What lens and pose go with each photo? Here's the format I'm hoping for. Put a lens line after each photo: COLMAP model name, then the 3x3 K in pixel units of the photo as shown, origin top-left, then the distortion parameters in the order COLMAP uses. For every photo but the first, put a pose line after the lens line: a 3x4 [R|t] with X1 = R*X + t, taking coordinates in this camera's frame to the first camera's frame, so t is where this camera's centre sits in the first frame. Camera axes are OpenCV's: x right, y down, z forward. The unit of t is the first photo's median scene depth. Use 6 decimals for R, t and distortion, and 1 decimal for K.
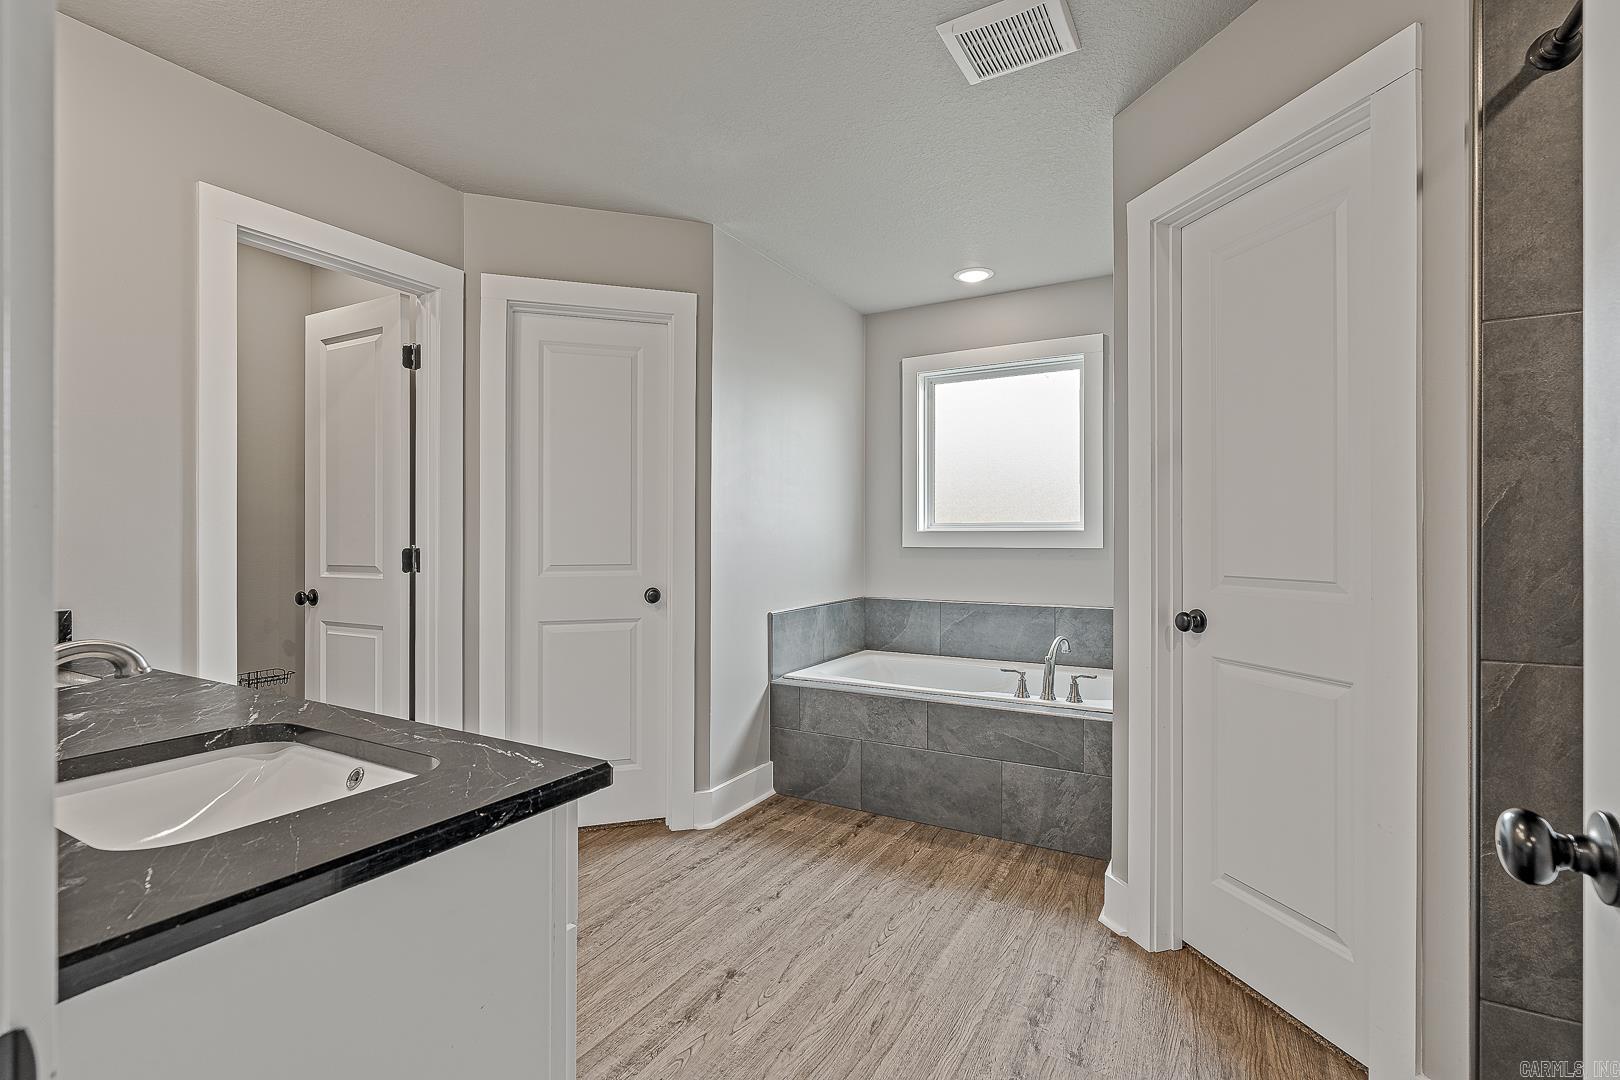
lens RADIAL K [[745.9, 0, 810.3], [0, 745.9, 536.6], [0, 0, 1]] dist [-0.000628, 0.000537]
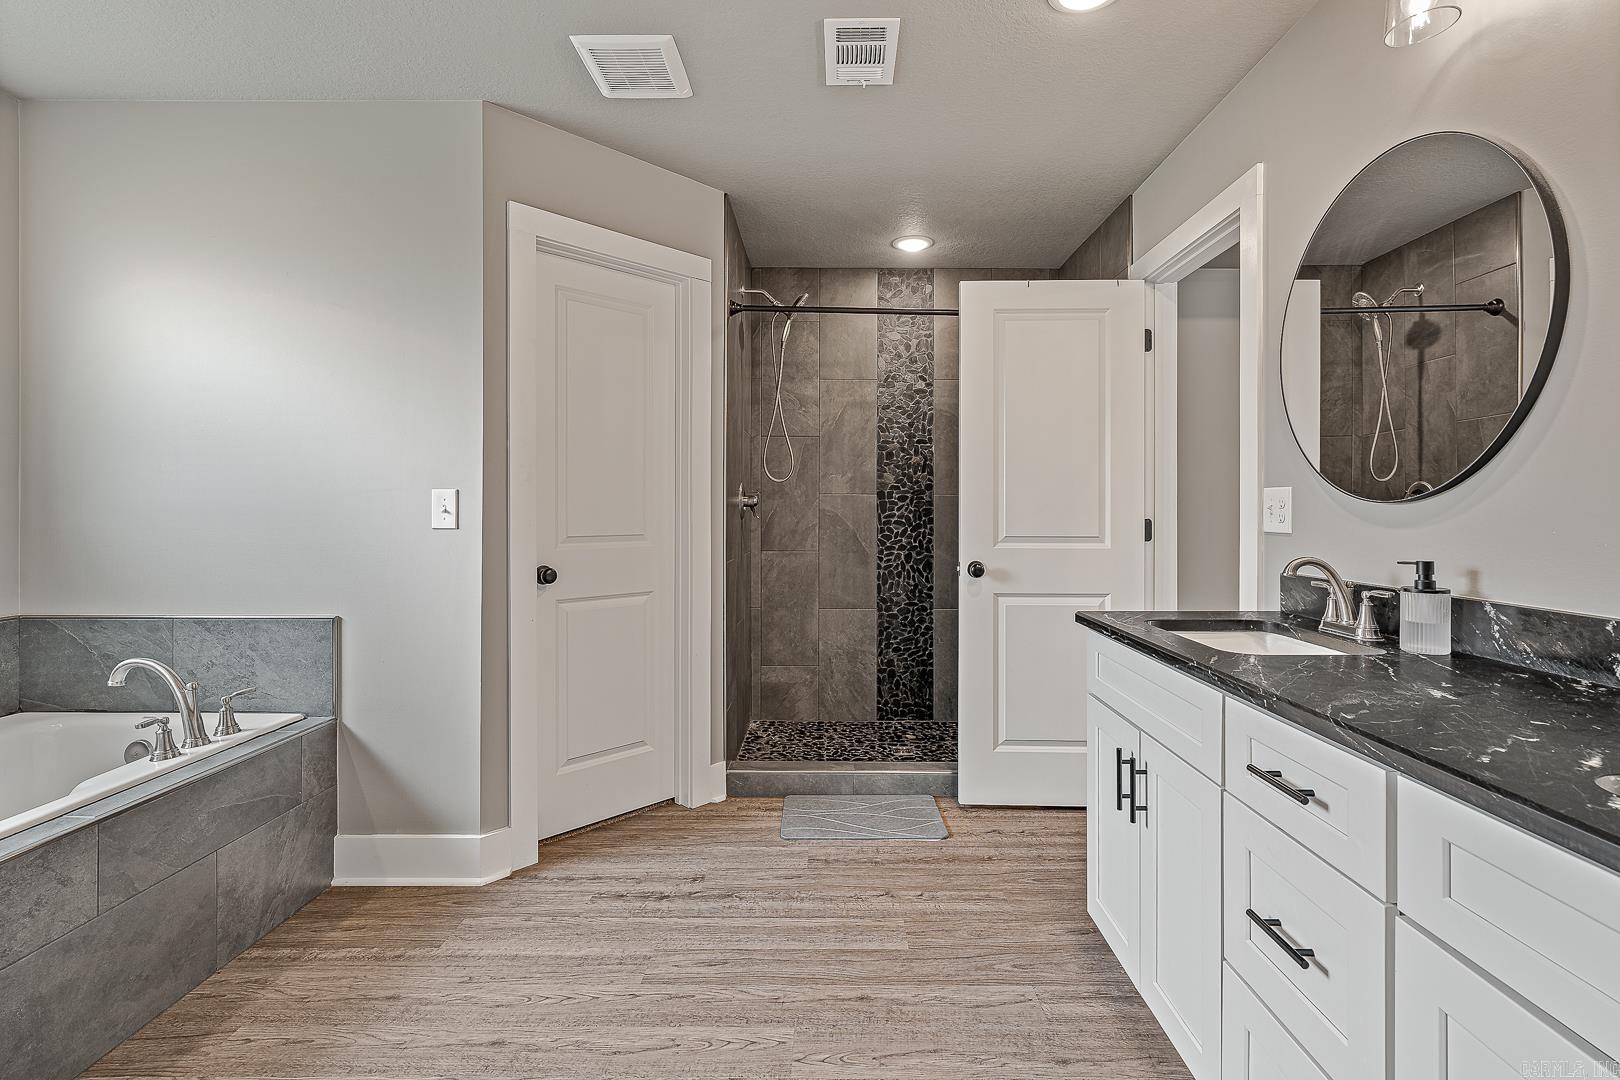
lens RADIAL K [[745.9, 0, 831.0], [0, 745.9, 509.5], [0, 0, 1]] dist [-0.000628, 0.000537]
pose [[-0.493772, -0.000362, 0.869591, -0.597402], [-0.001950, 0.999998, -0.000691, 0.002940], [-0.869589, -0.002037, -0.493772, 0.893578]]
